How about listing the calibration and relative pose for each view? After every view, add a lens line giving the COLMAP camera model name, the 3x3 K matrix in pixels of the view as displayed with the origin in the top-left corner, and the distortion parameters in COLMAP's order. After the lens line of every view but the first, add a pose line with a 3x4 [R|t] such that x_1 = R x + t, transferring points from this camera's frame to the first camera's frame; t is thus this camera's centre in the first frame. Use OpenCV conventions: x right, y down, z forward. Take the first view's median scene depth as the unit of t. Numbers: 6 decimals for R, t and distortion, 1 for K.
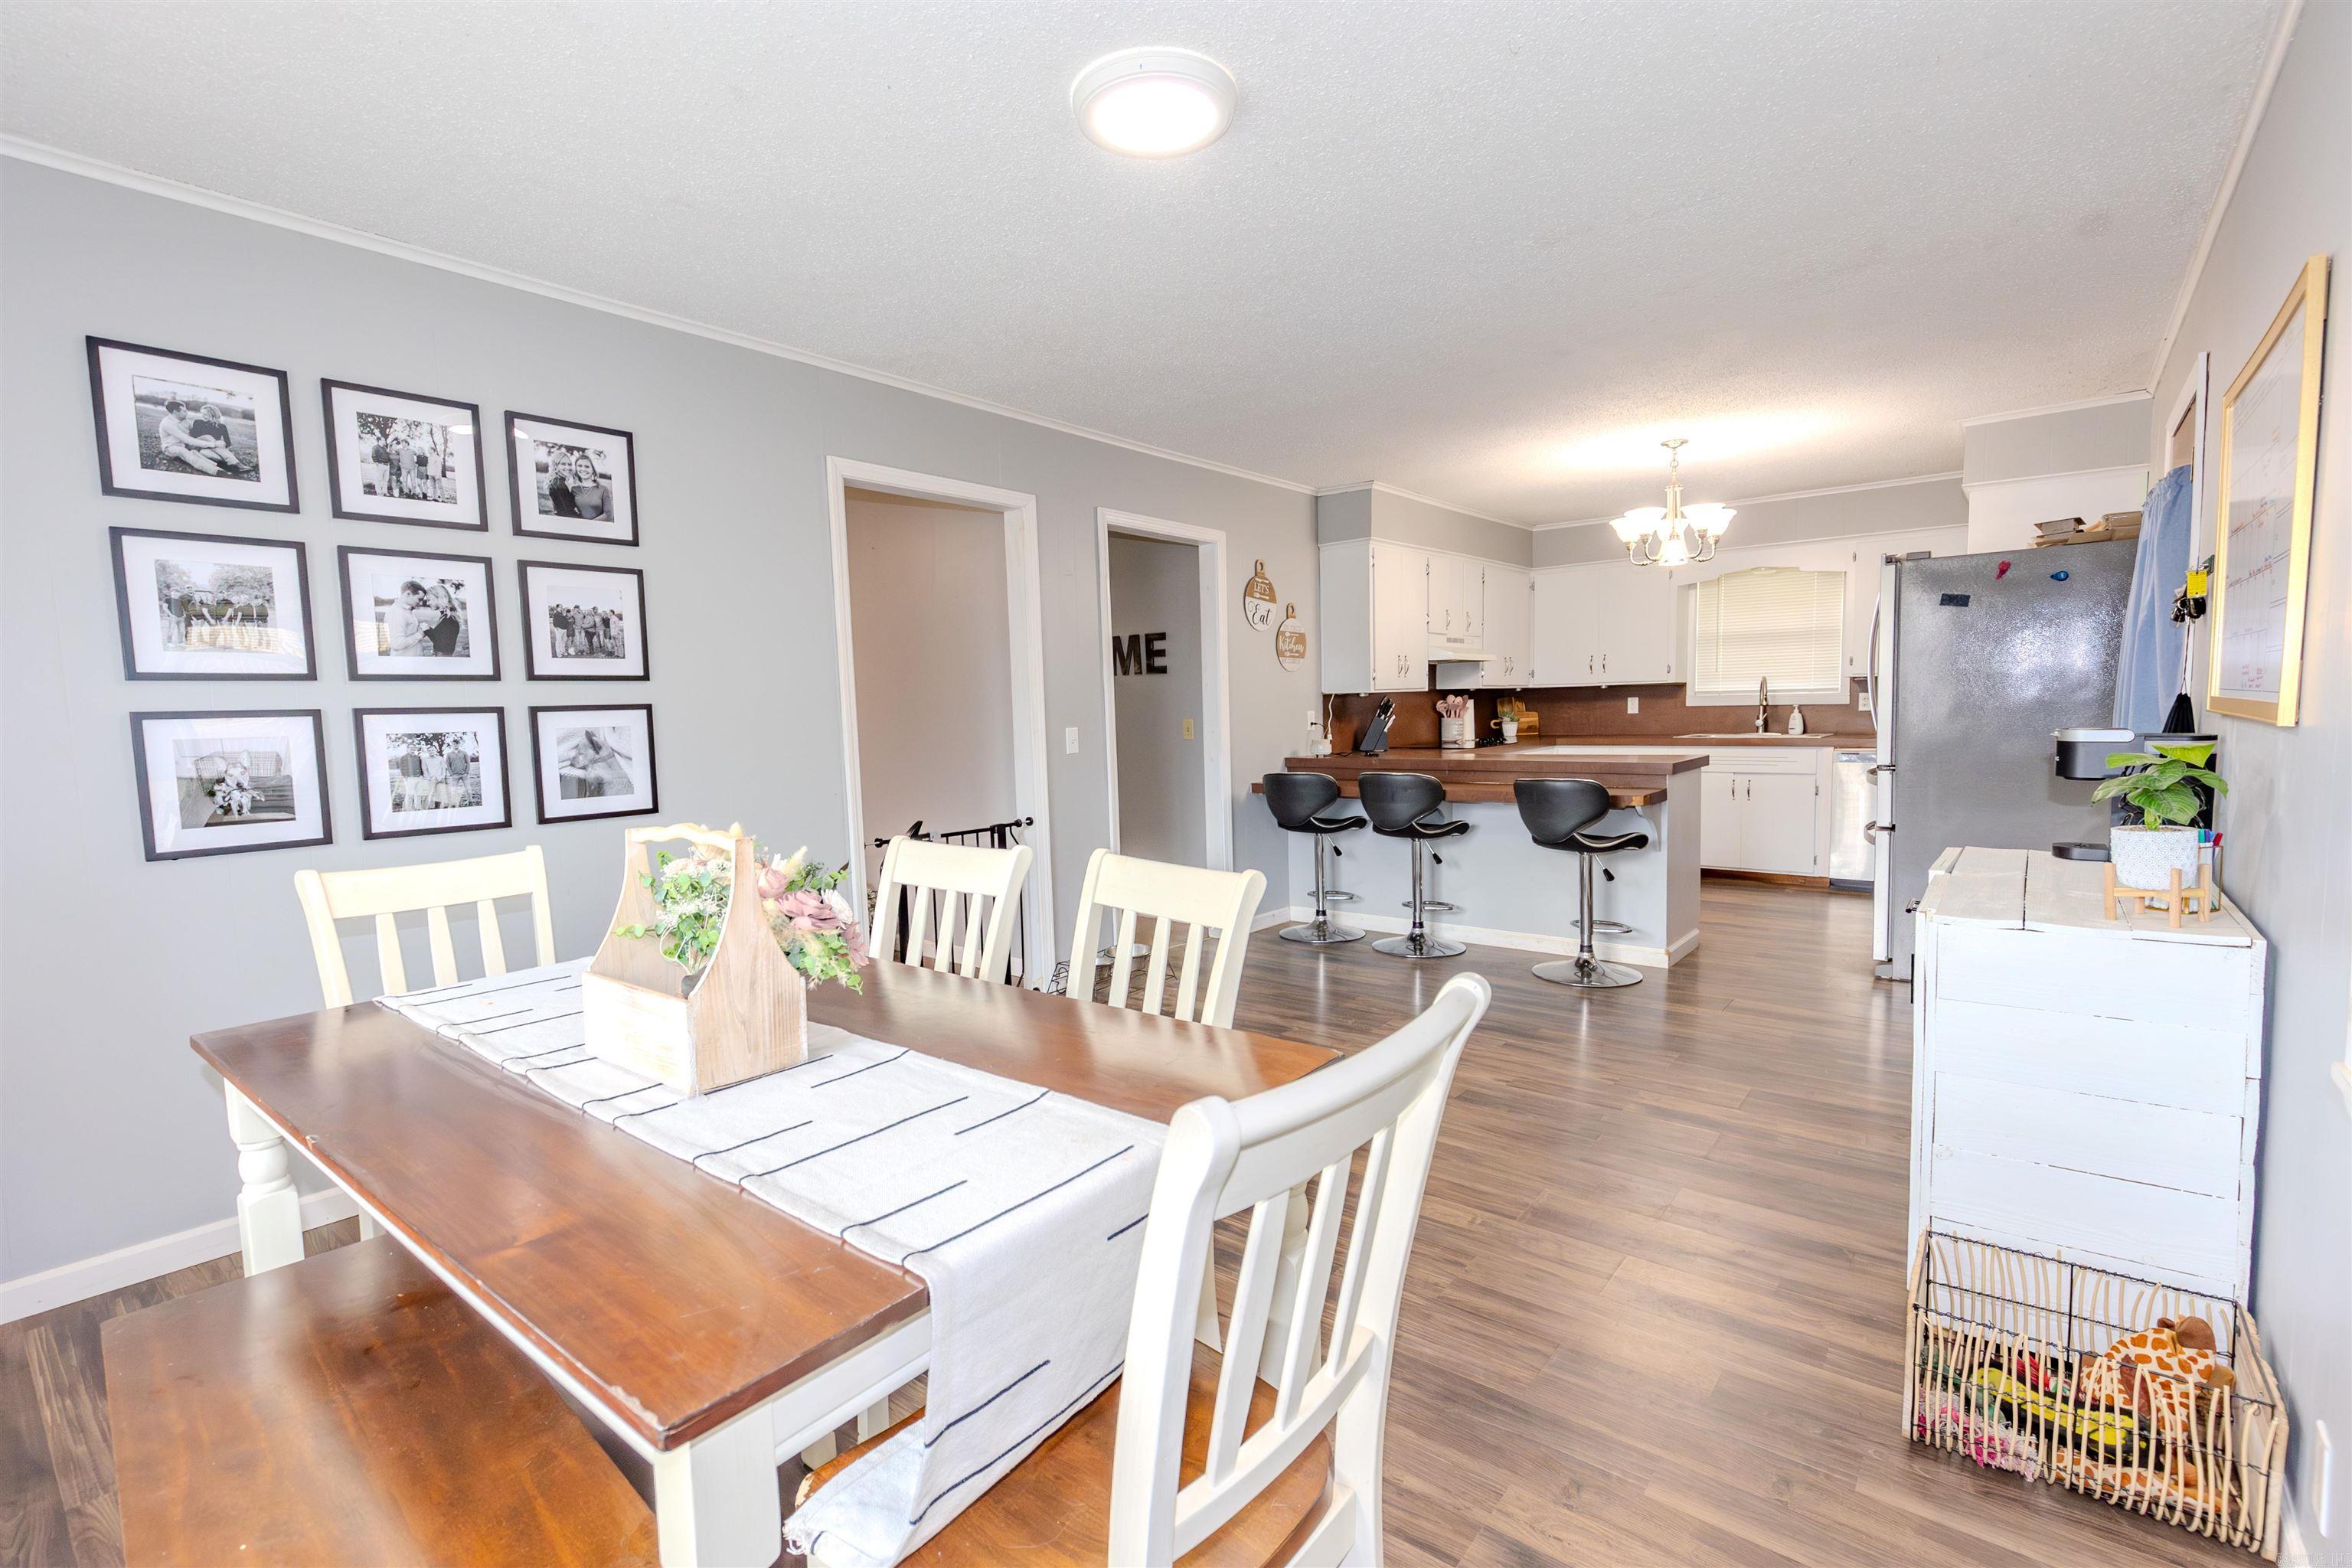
lens RADIAL K [[1062.7, 0, 1165.3], [0, 1062.7, 793.6], [0, 0, 1]] dist [0.006471, -0.000434]
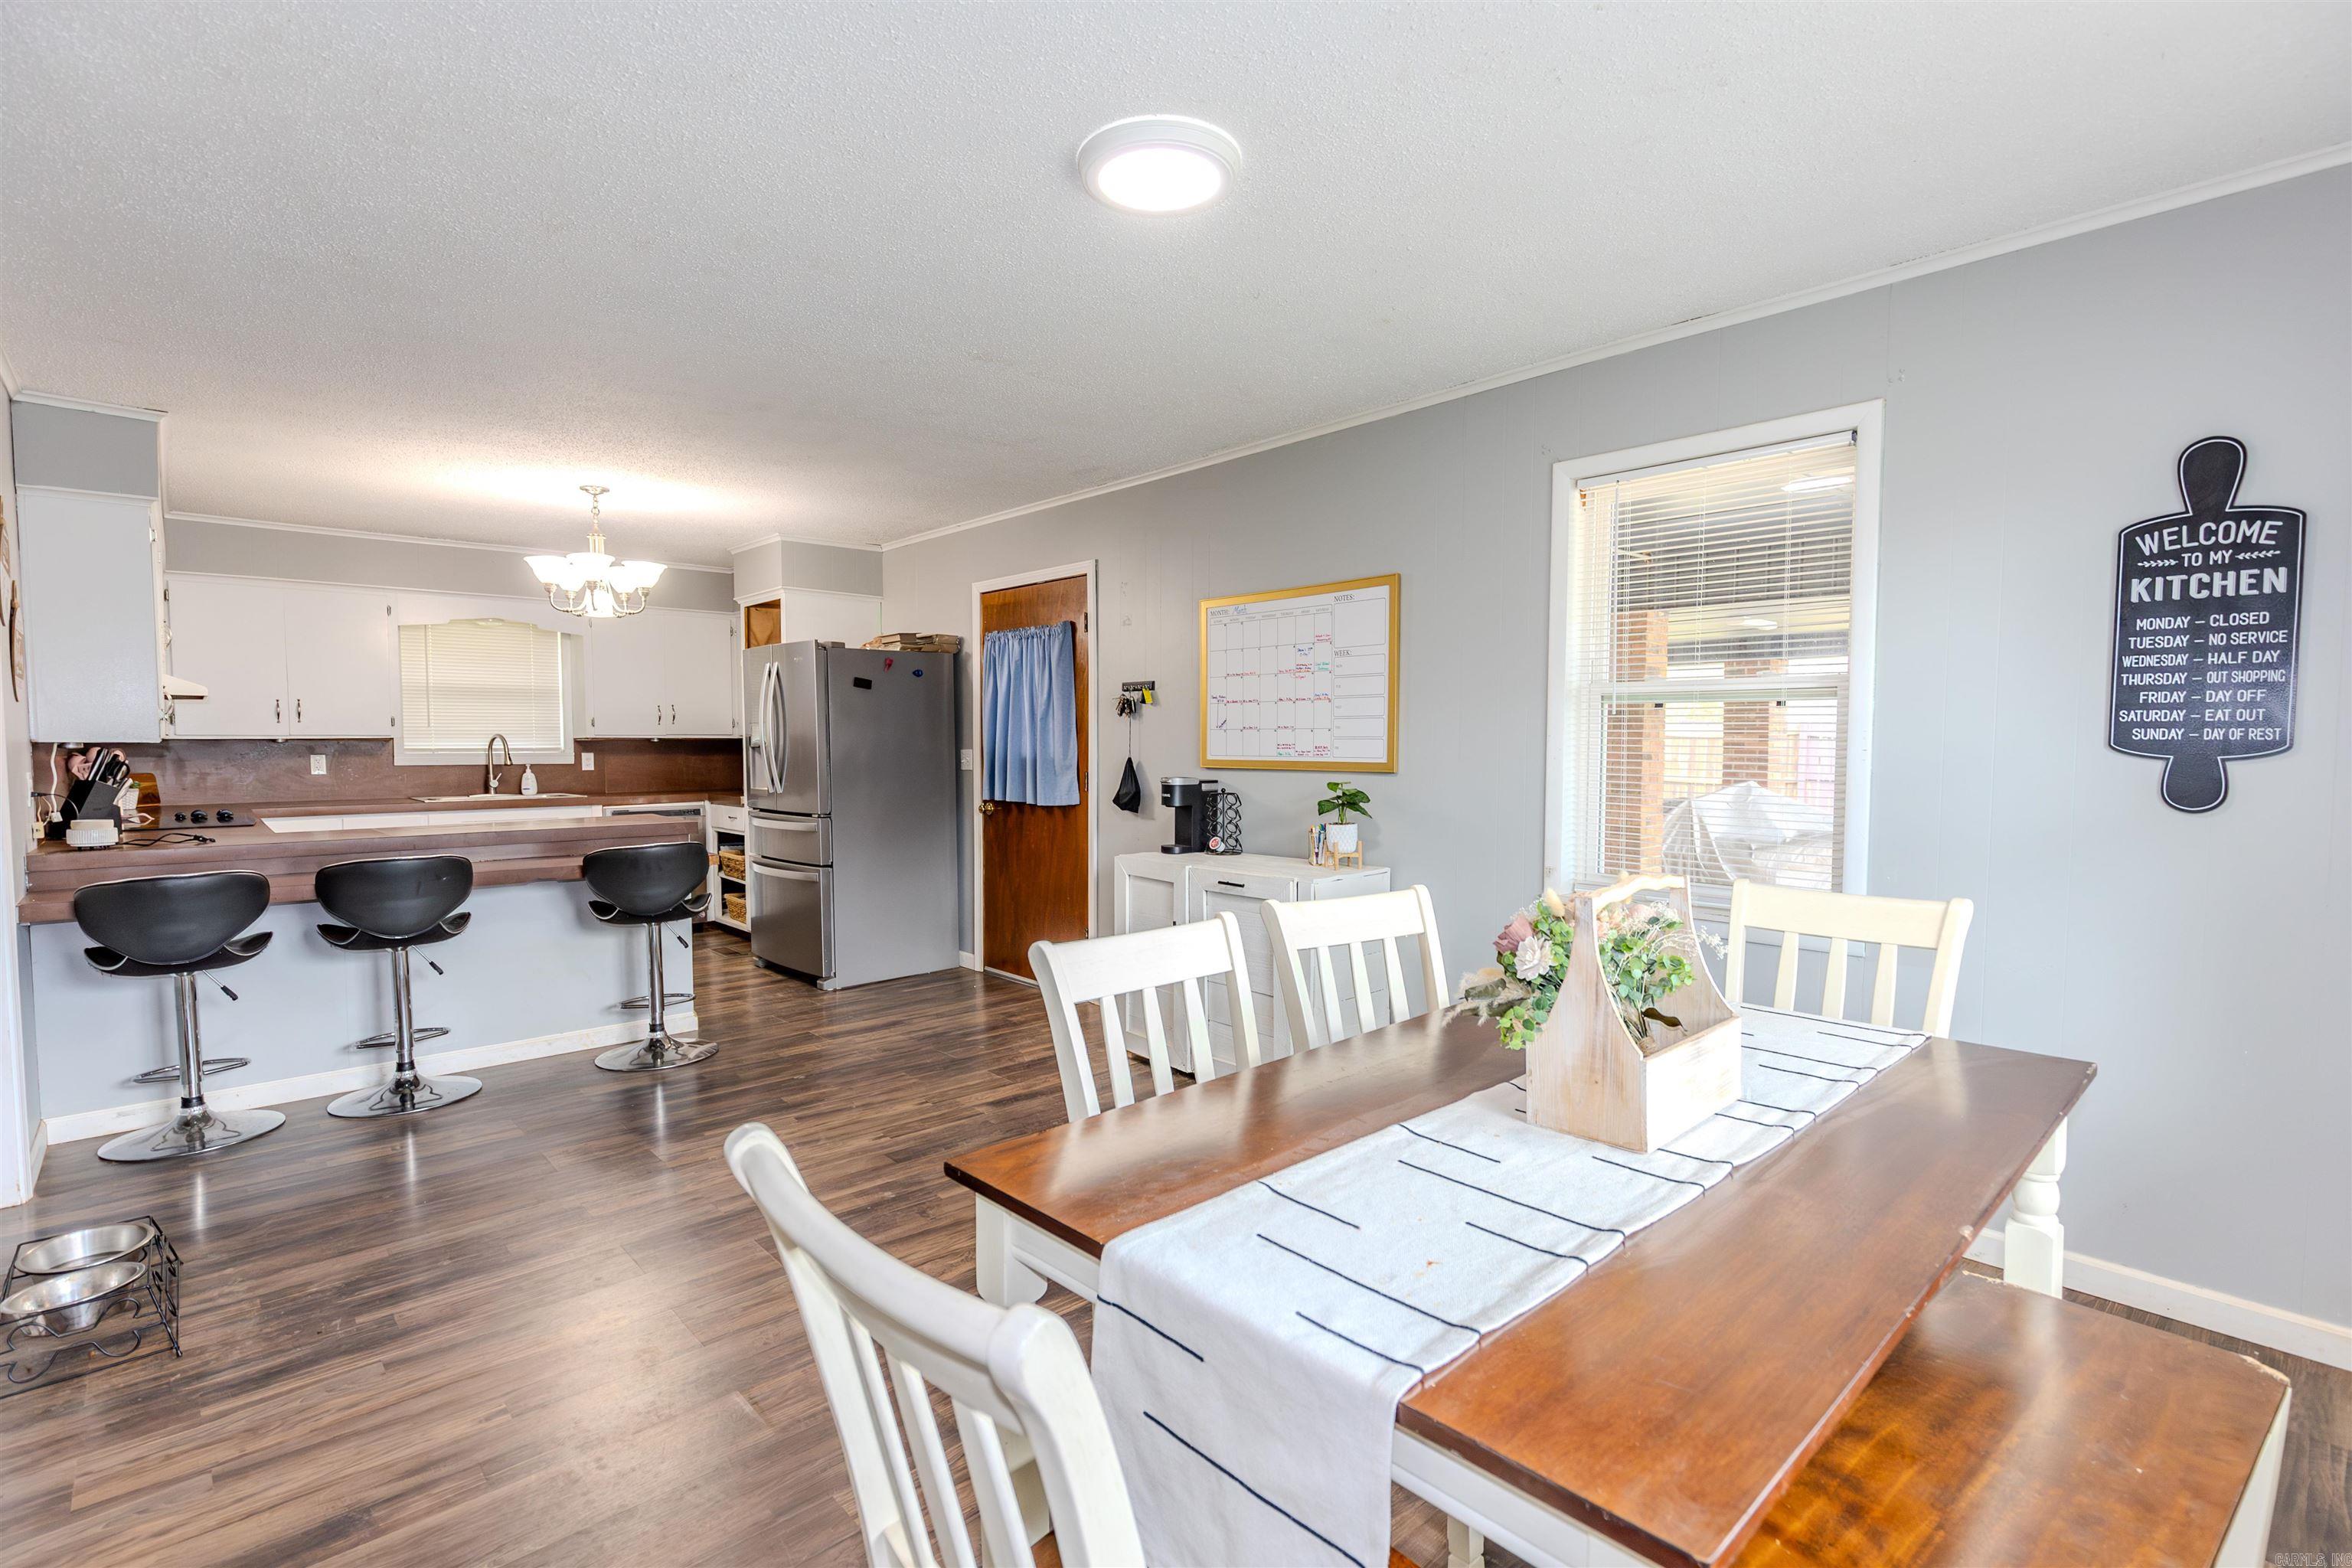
lens RADIAL K [[1096.0, 0, 1176.9], [0, 1096.0, 795.7], [0, 0, 1]] dist [0.001327, -0.000046]
pose [[0.140119, -0.023803, 0.989849, -0.412834], [0.082148, 0.996544, 0.012335, -0.023755], [-0.986721, 0.079585, 0.141590, 0.361006]]
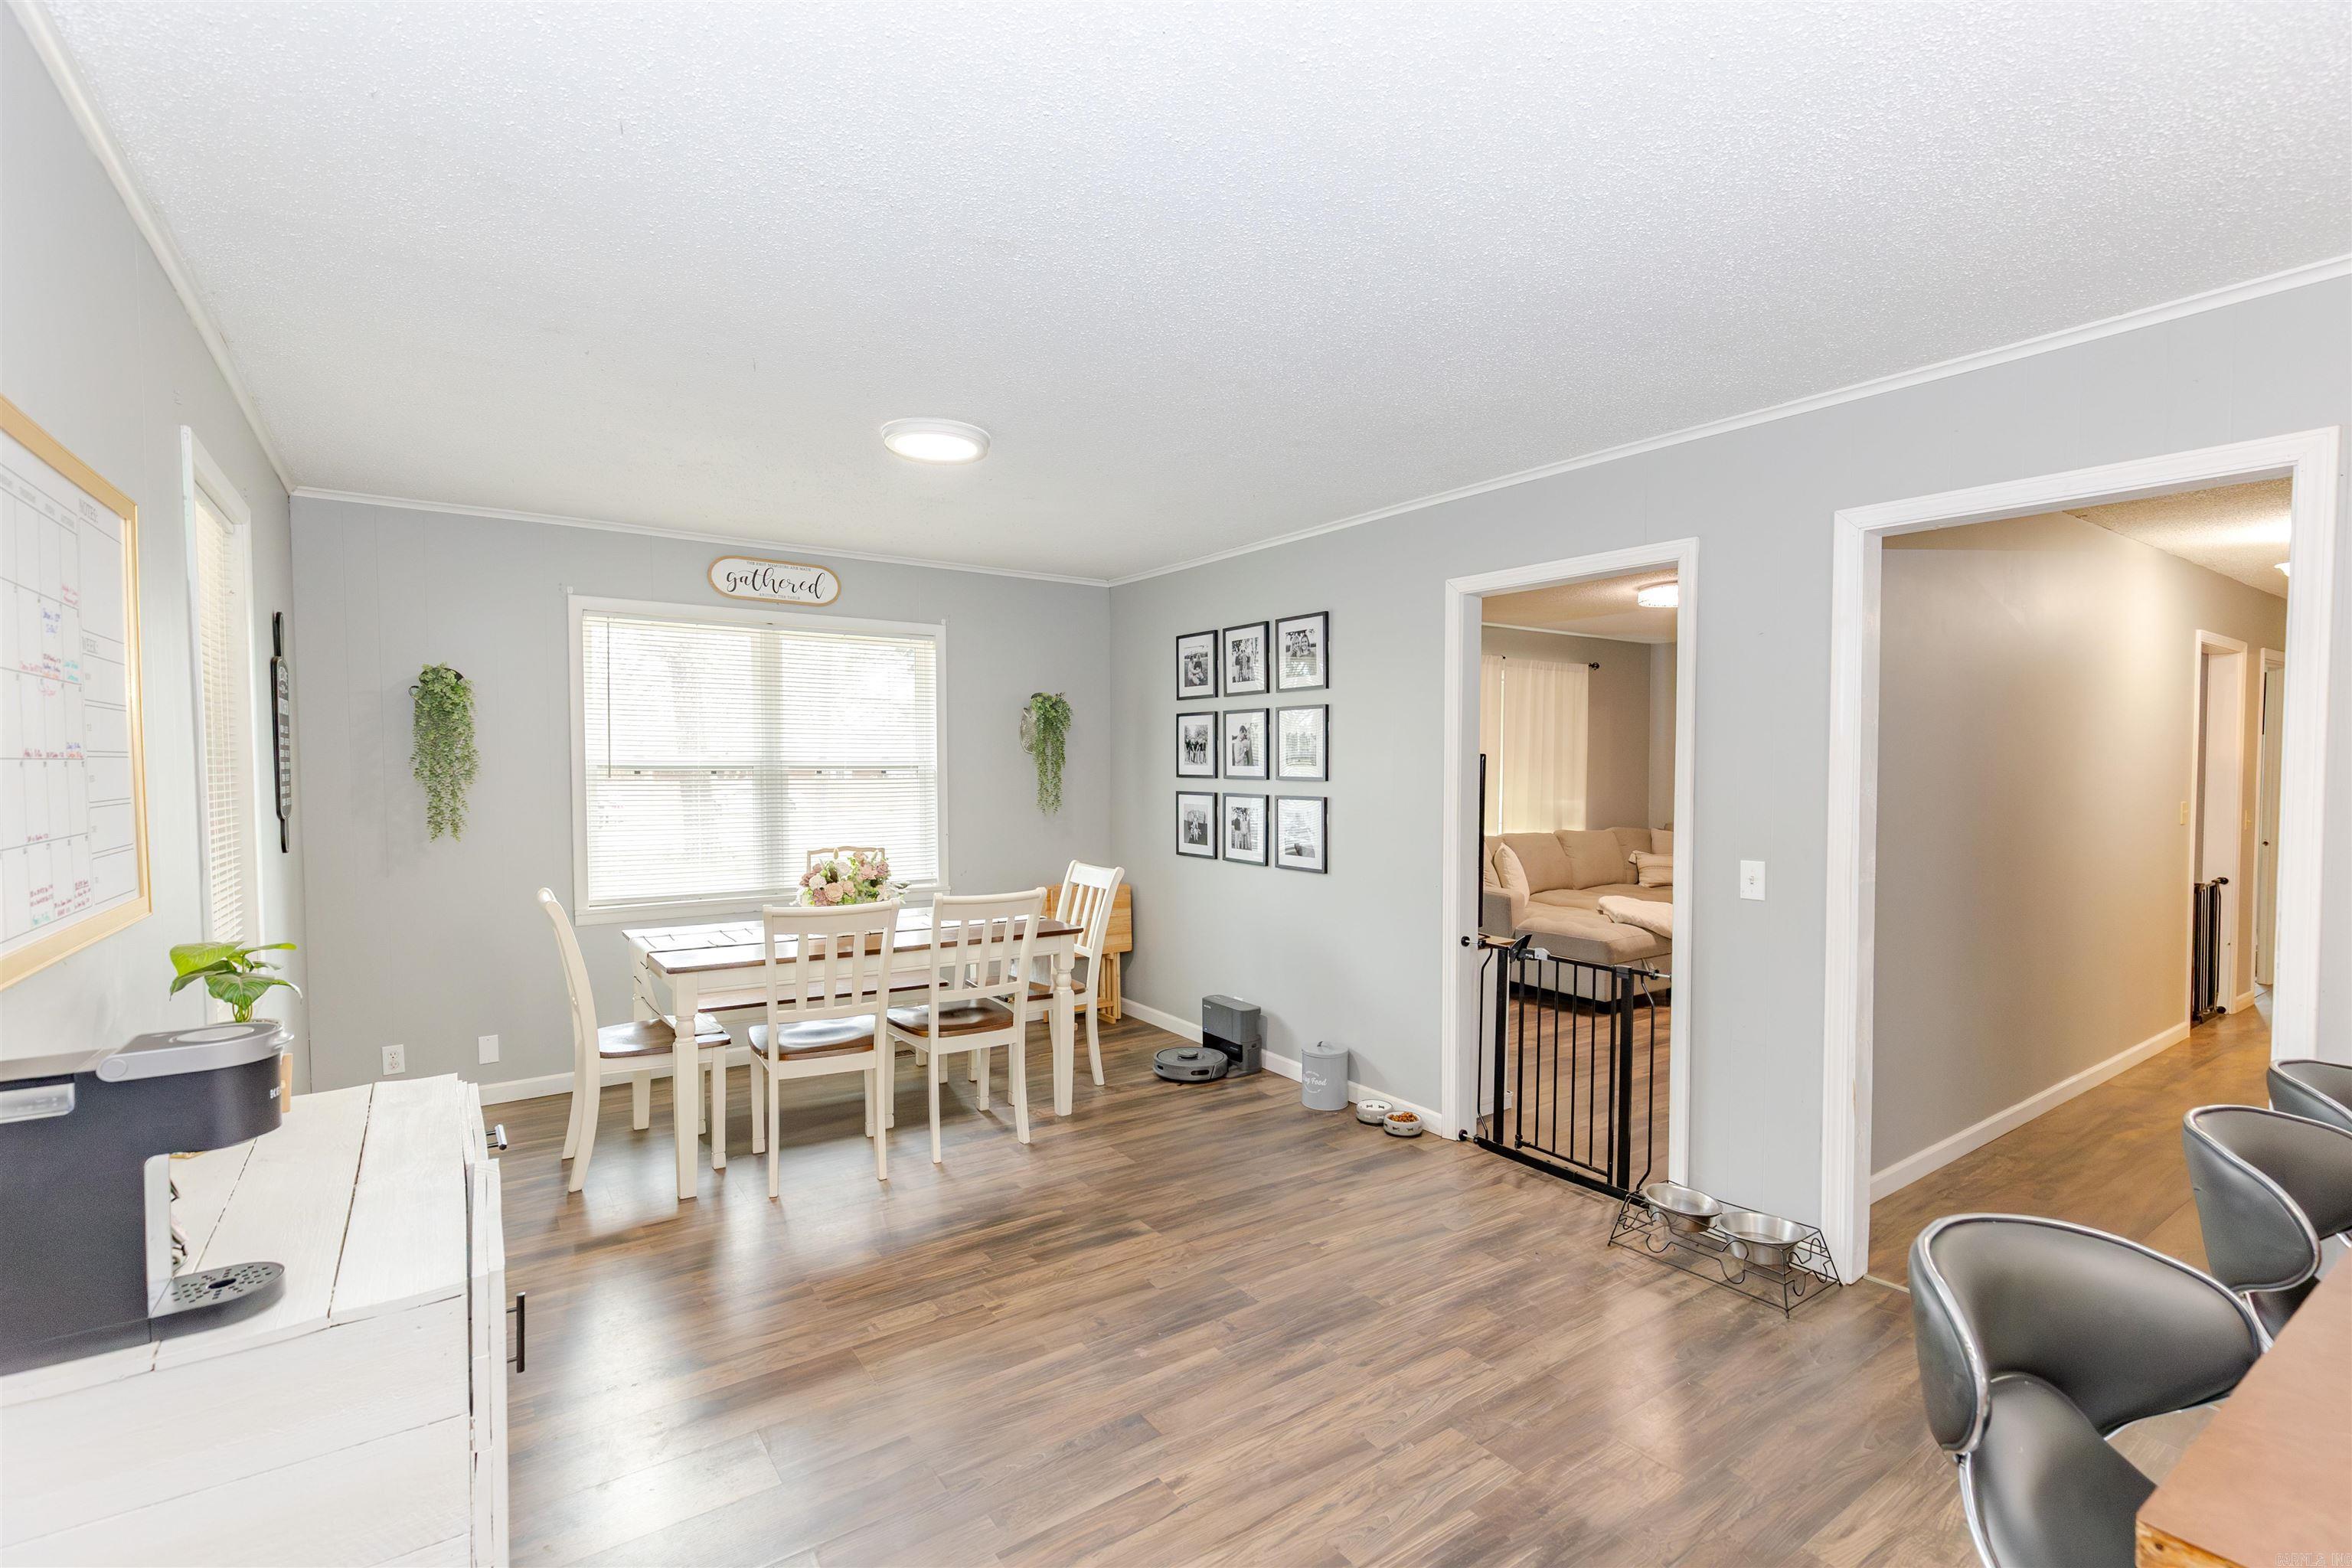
lens RADIAL K [[1062.7, 0, 1165.3], [0, 1062.7, 793.6], [0, 0, 1]] dist [0.006471, -0.000434]
pose [[-0.287174, 0.050613, -0.956540, 0.570629], [-0.078481, 0.994002, 0.076157, -0.109808], [0.954658, 0.096940, -0.281479, 0.727533]]
